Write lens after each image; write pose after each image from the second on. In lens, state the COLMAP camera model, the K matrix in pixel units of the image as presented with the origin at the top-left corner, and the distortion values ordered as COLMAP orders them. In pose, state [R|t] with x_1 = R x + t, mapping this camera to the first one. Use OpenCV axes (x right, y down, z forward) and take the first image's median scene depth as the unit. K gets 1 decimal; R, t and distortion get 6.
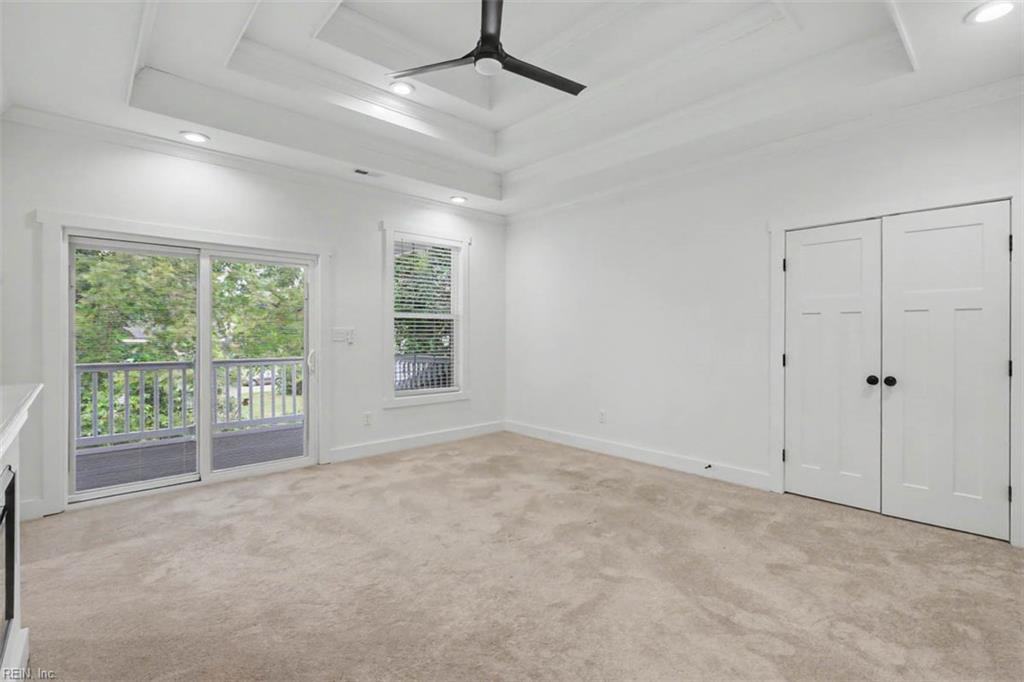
lens RADIAL K [[488.2, 0, 514.3], [0, 488.2, 338.2], [0, 0, 1]] dist [-0.002261, 0.000112]
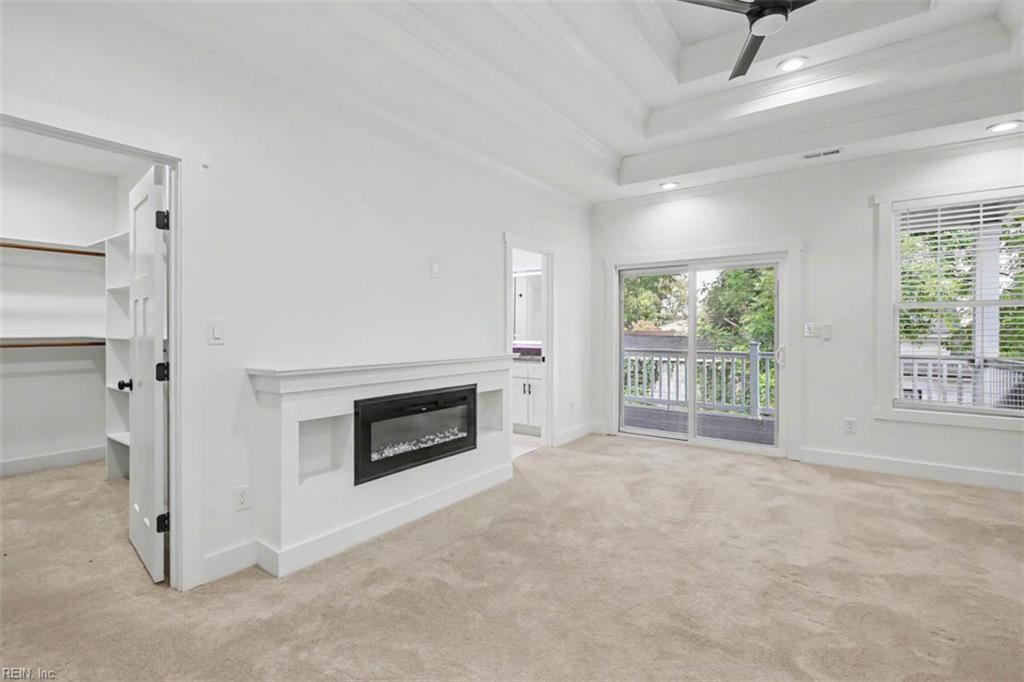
lens RADIAL K [[488.2, 0, 514.4], [0, 488.2, 335.3], [0, 0, 1]] dist [-0.002261, 0.000112]
pose [[0.172174, 0.010480, -0.985011, 0.593186], [-0.008361, 0.999923, 0.009177, -0.001401], [0.985031, 0.006656, 0.172249, 0.323074]]
